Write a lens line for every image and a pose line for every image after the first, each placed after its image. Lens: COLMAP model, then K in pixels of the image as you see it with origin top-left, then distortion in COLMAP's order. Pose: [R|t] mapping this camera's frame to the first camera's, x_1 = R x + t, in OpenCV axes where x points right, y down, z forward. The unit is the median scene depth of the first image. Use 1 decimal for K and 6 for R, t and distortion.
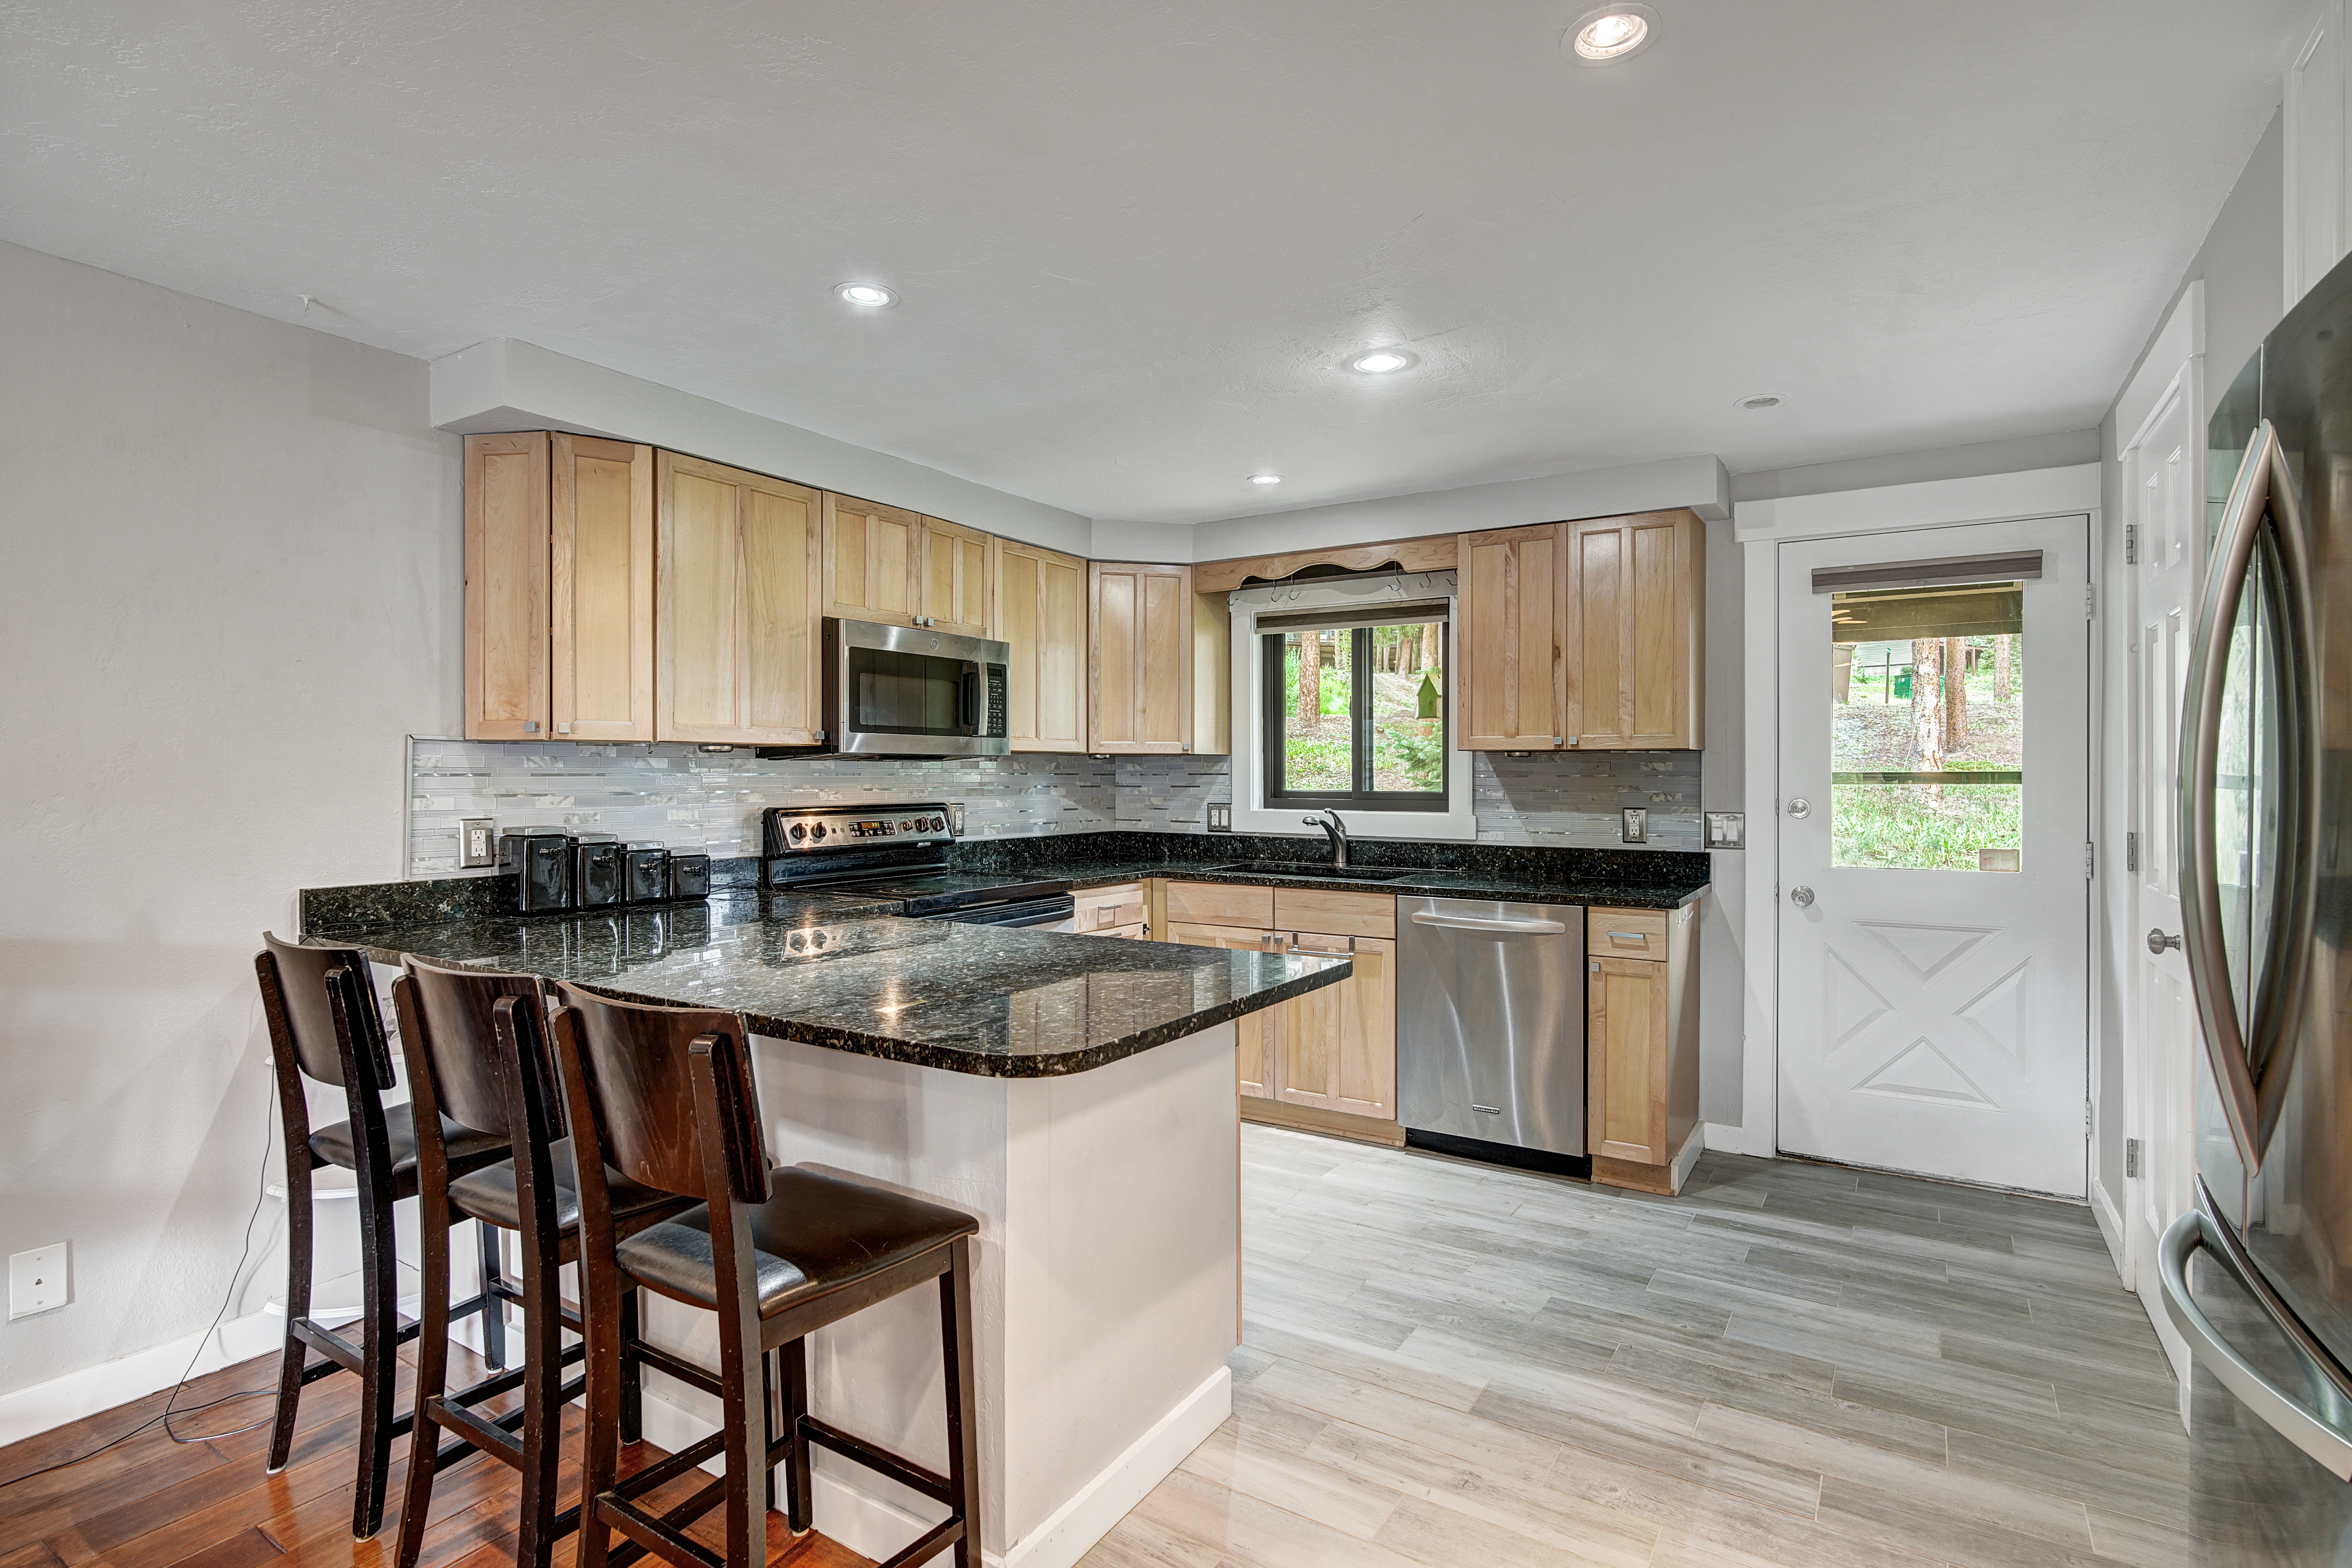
lens RADIAL K [[1142.6, 0, 1182.9], [0, 1142.6, 785.5], [0, 0, 1]] dist [-0.001843, -0.000303]
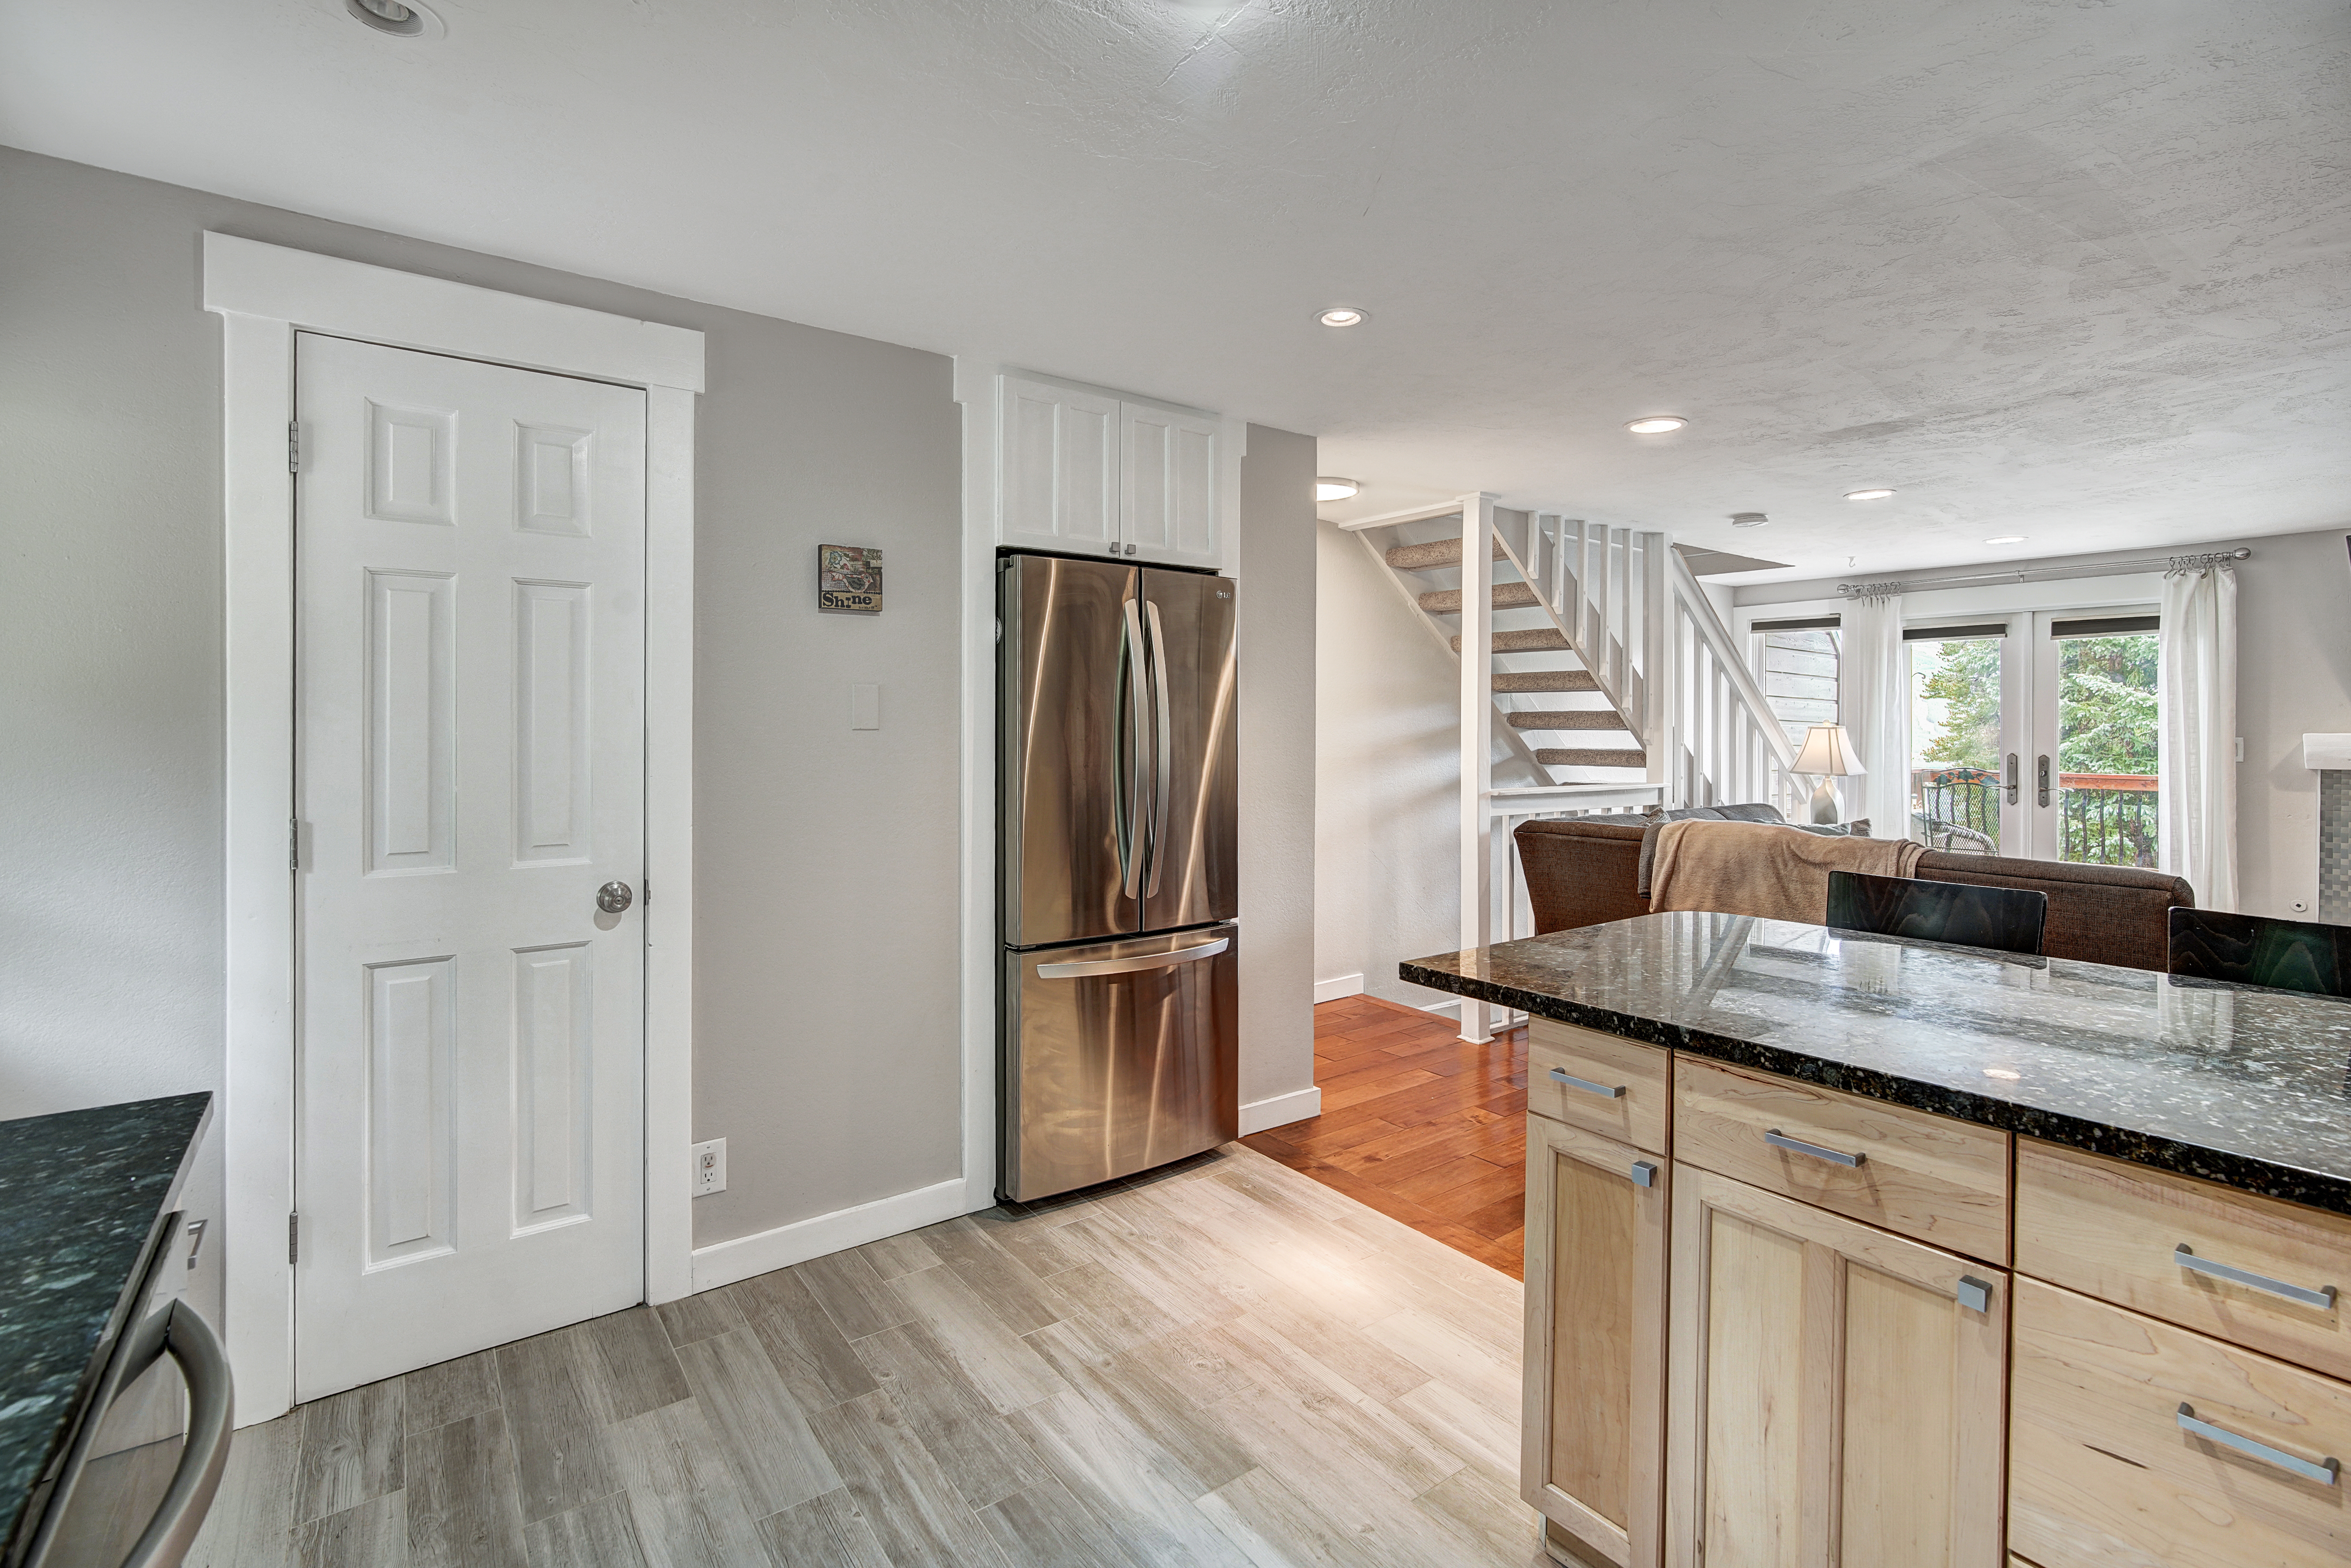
lens RADIAL K [[1064.9, 0, 1174.1], [0, 1064.9, 732.2], [0, 0, 1]] dist [-0.007950, 0.002567]
pose [[-0.933584, -0.002139, 0.358352, 0.015431], [0.000723, 0.999969, 0.007851, -0.029377], [-0.358357, 0.007589, -0.933554, 1.829623]]
